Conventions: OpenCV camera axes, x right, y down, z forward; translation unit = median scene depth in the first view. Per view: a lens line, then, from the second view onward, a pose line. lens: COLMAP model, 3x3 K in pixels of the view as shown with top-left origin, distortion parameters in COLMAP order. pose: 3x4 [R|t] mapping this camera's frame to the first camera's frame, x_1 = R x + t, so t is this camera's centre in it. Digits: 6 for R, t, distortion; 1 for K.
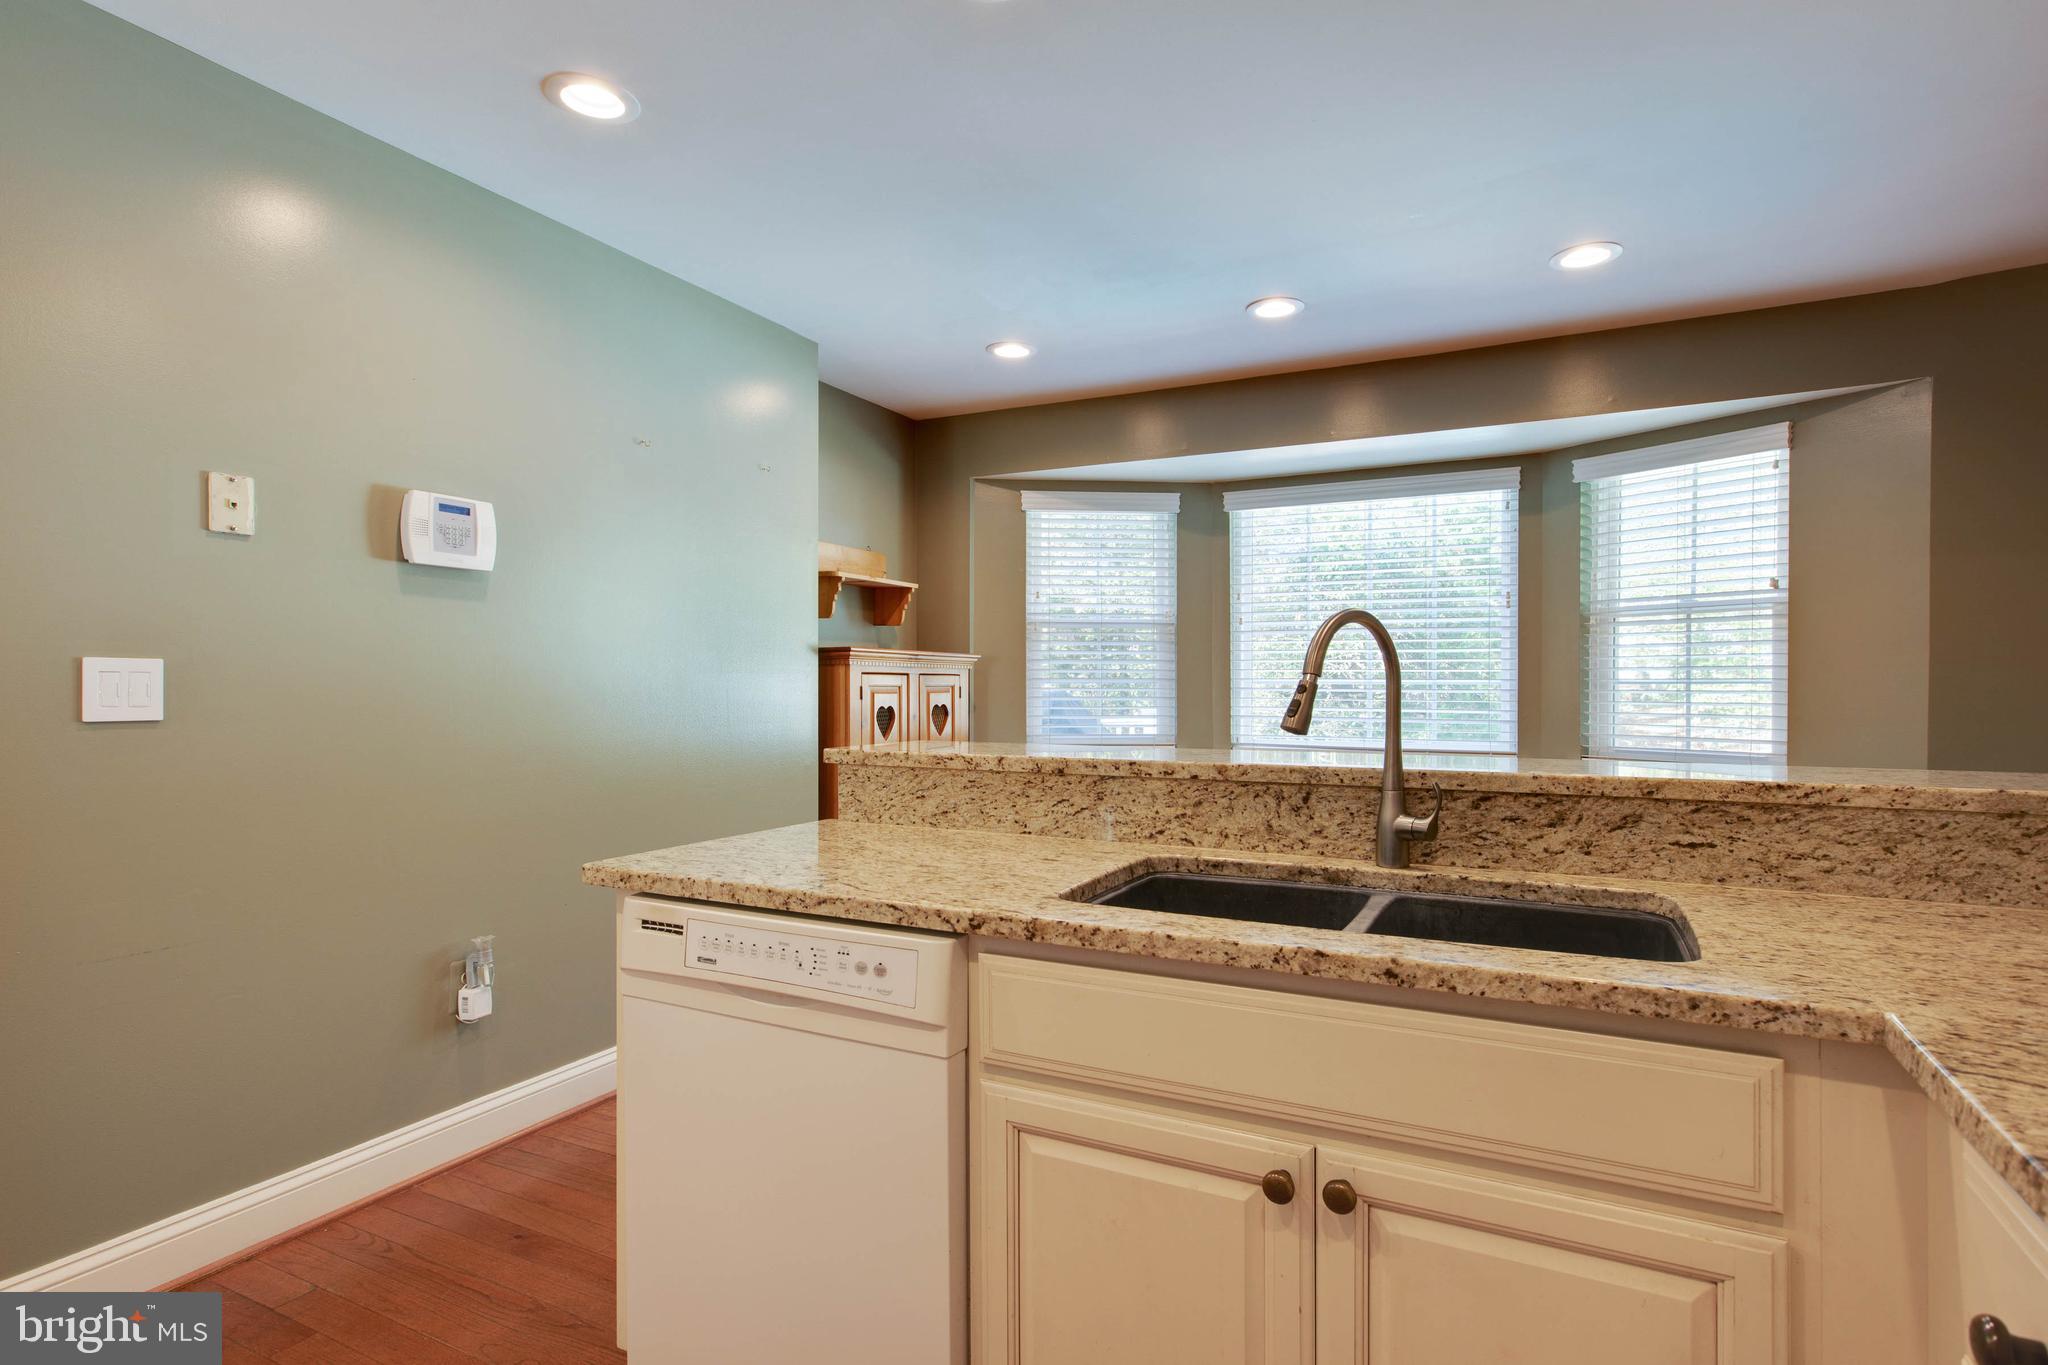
lens RADIAL K [[1044.3, 0, 992.6], [0, 1044.3, 683.8], [0, 0, 1]] dist [-0.004032, 0.000616]
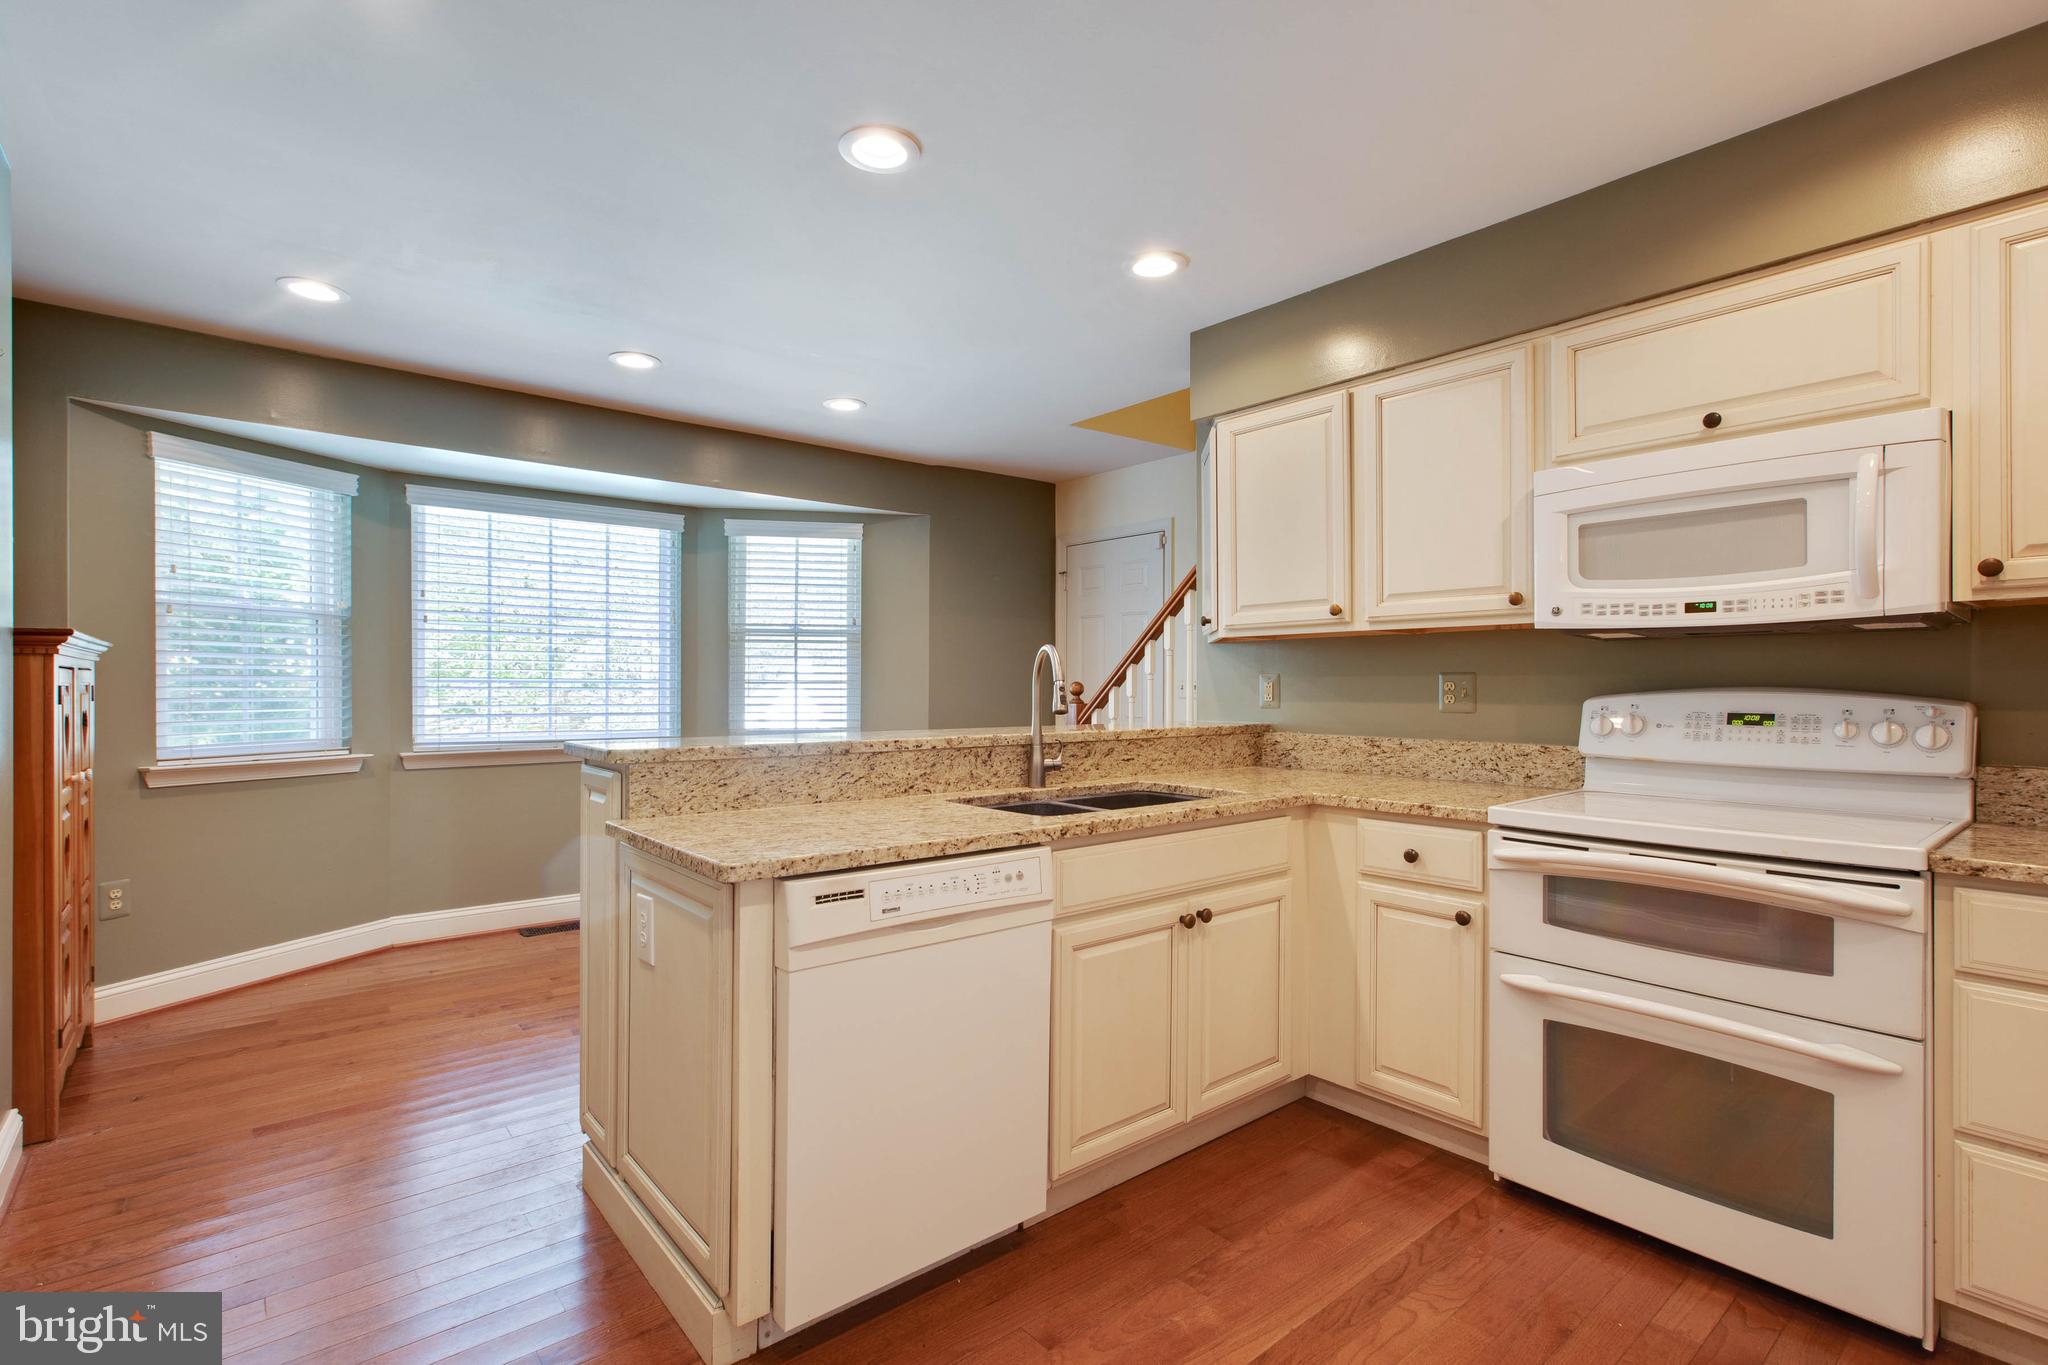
lens RADIAL K [[979.1, 0, 1026.5], [0, 979.1, 671.8], [0, 0, 1]] dist [-0.001423, 0.010395]
pose [[0.378719, 0.012800, 0.925423, -0.981724], [-0.004342, 0.999918, -0.012053, -0.003243], [-0.925501, 0.000547, 0.378744, 0.312935]]
